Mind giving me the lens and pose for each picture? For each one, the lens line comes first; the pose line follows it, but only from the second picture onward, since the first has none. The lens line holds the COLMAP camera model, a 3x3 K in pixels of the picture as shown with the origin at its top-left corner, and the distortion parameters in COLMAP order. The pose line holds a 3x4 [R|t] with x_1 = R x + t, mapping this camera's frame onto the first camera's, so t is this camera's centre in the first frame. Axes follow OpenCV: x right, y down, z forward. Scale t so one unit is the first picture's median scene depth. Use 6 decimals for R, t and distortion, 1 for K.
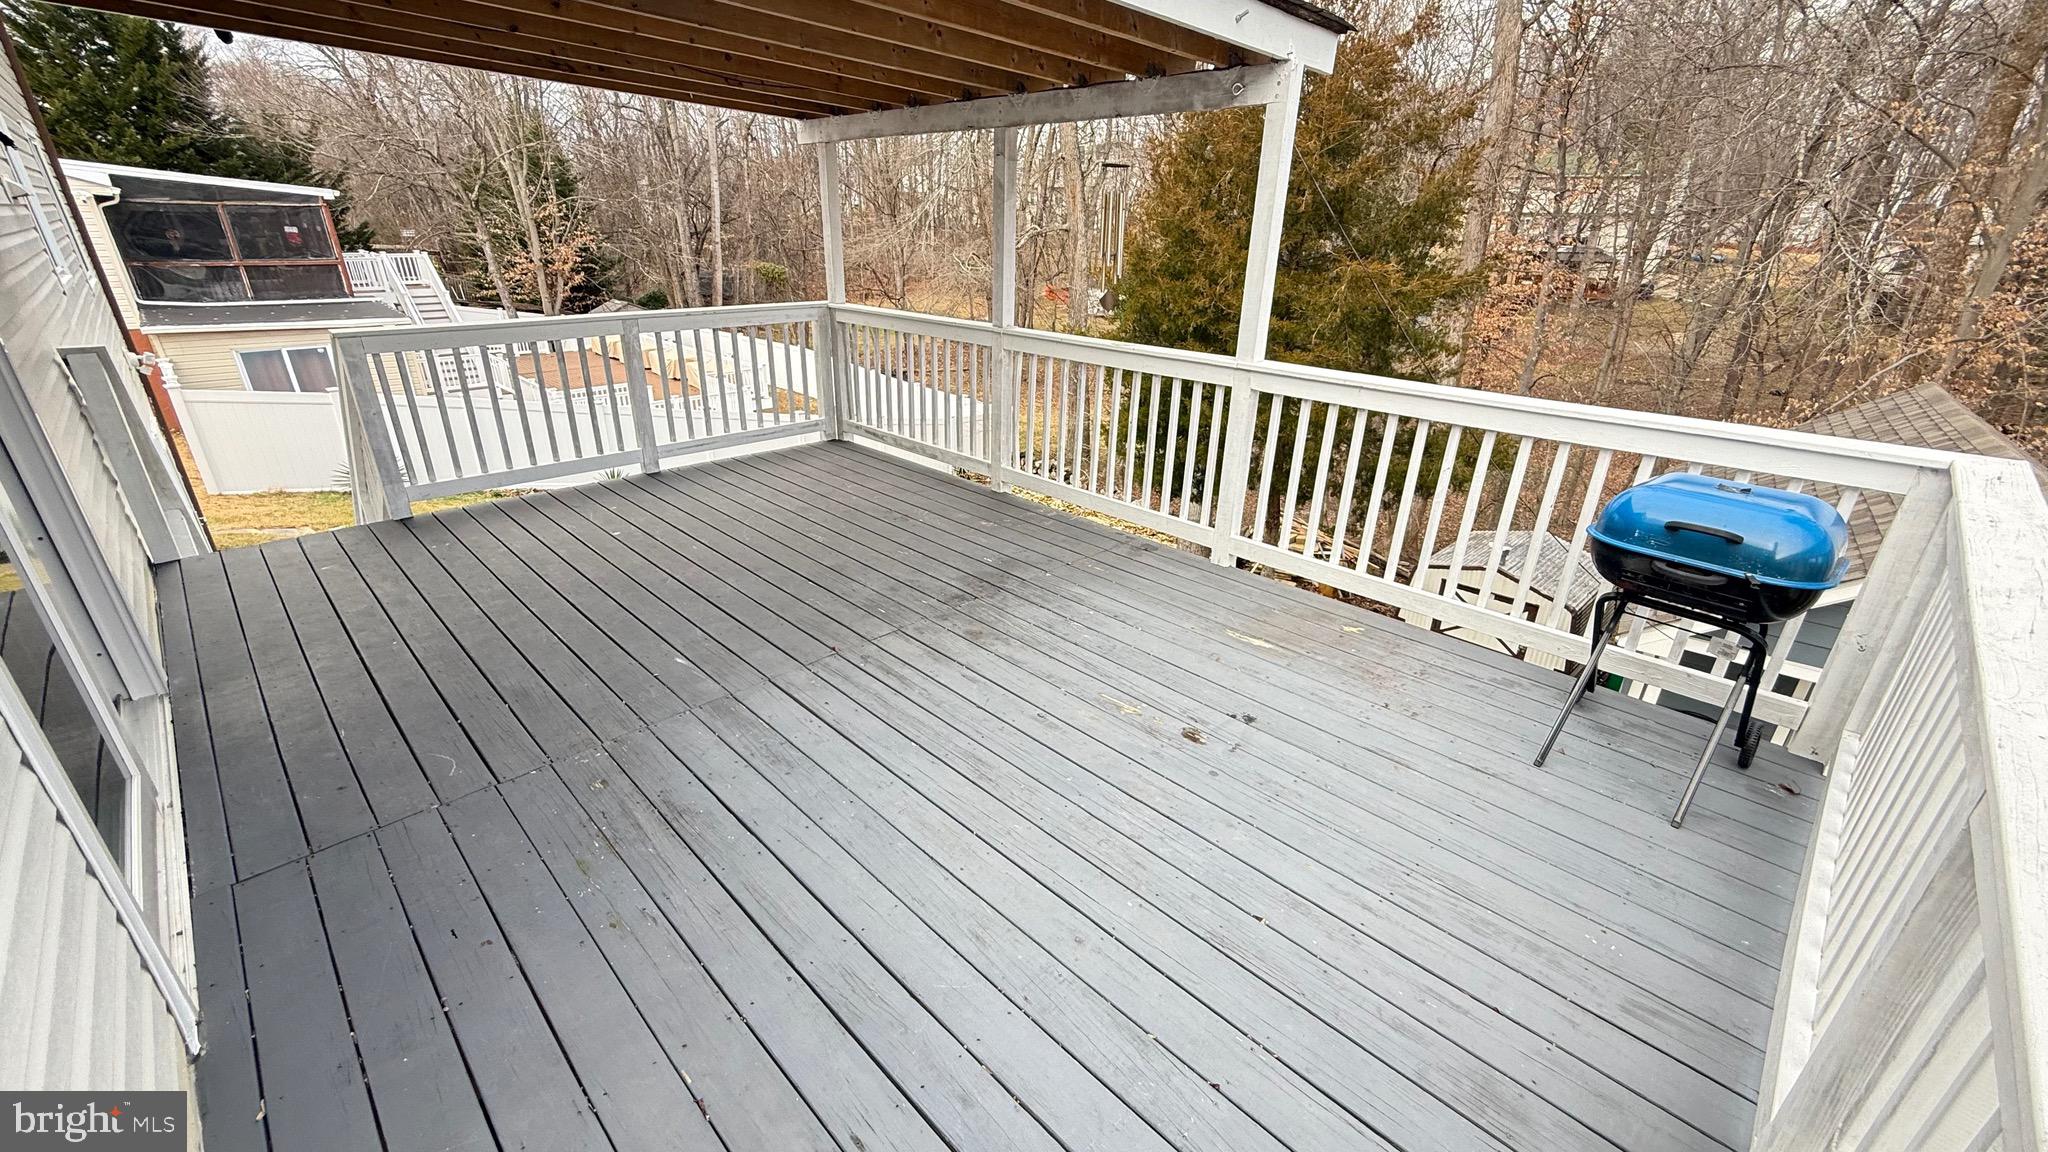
lens RADIAL K [[821.9, 0, 1012.5], [0, 821.9, 585.9], [0, 0, 1]] dist [0.002650, -0.000379]
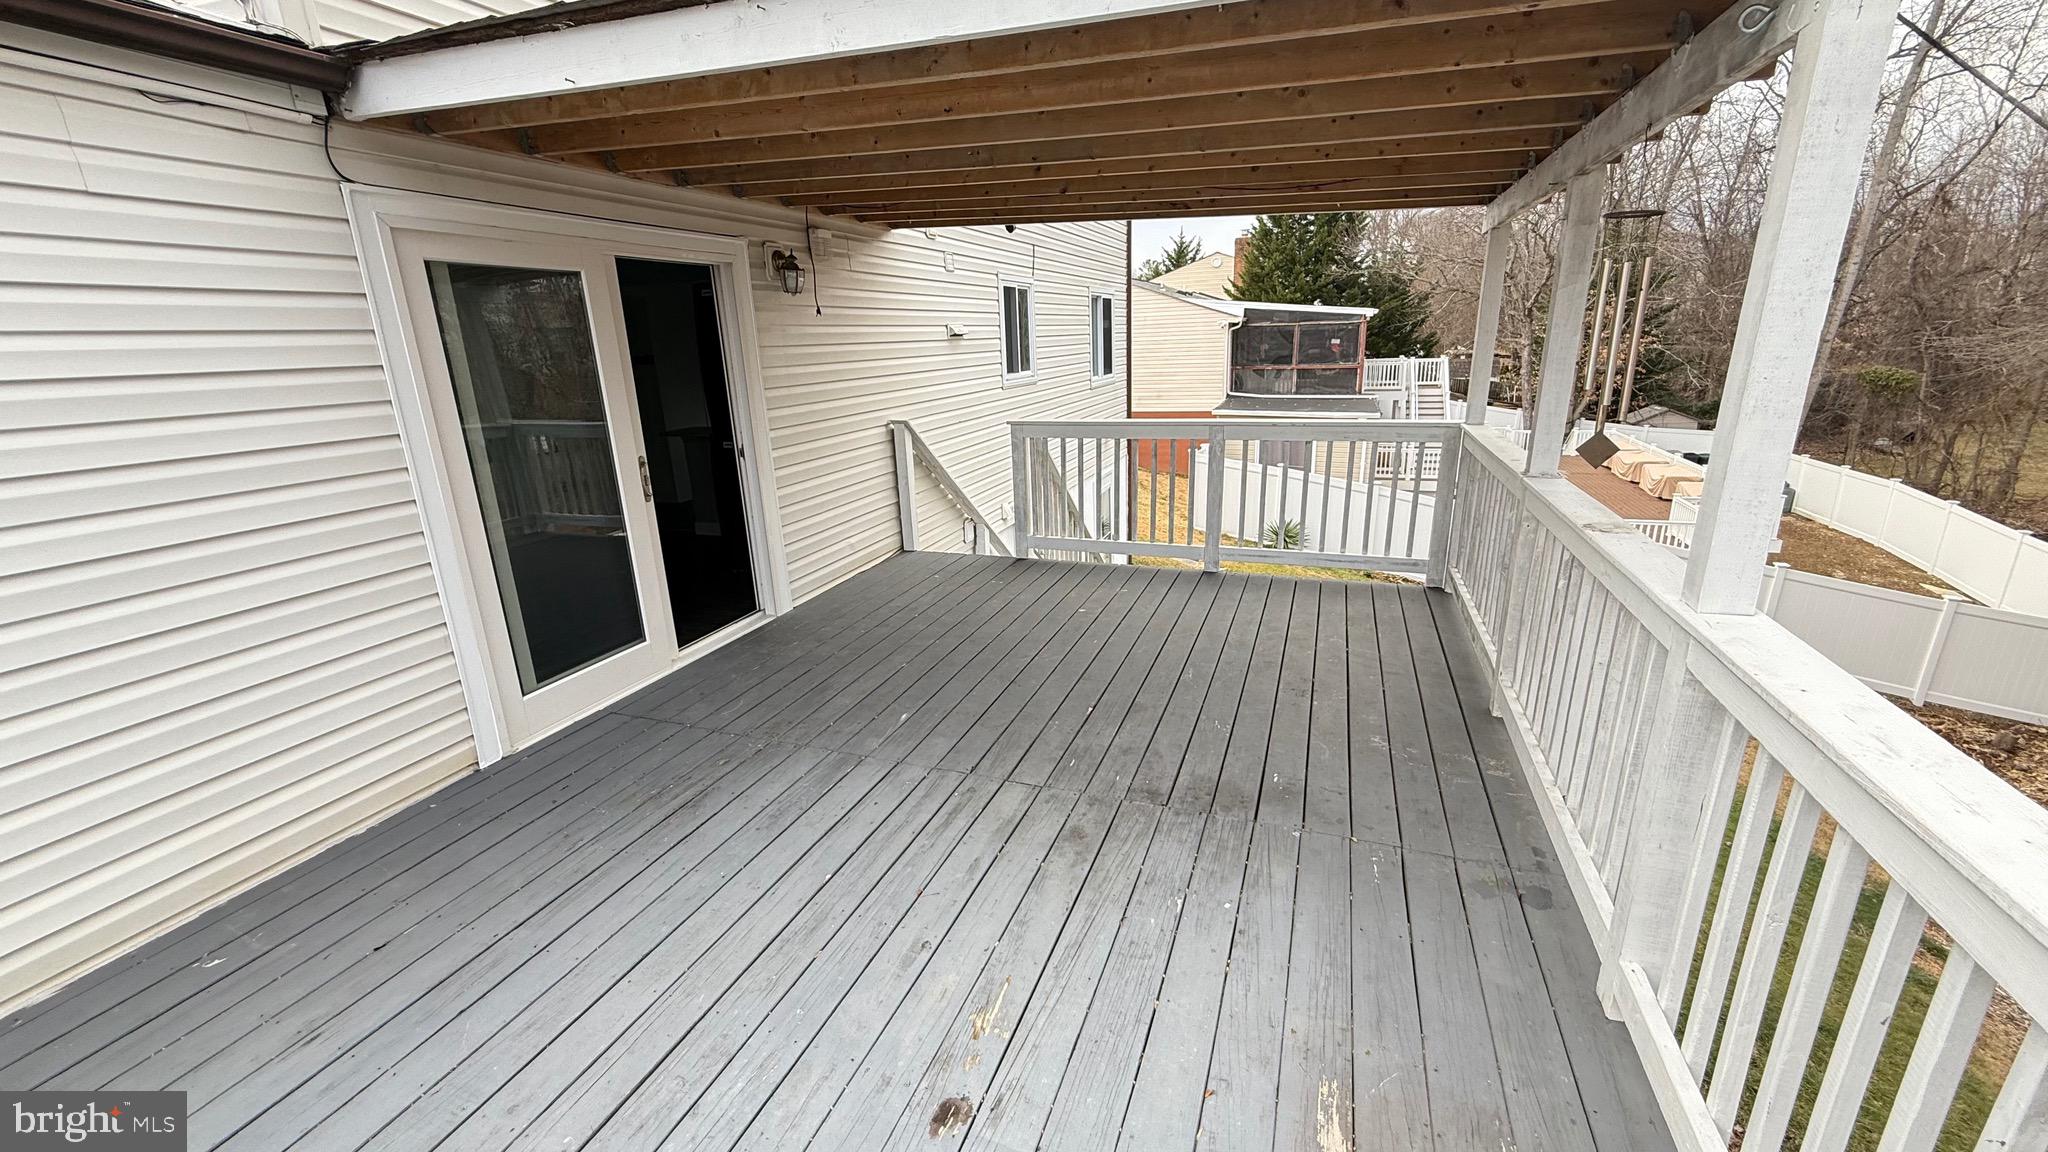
lens RADIAL K [[821.9, 0, 1014.8], [0, 821.9, 573.0], [0, 0, 1]] dist [0.002650, -0.000379]
pose [[0.412930, 0.223720, -0.882858, 0.441671], [-0.332883, 0.939366, 0.082344, -0.172054], [0.847749, 0.259886, 0.462365, 0.407019]]
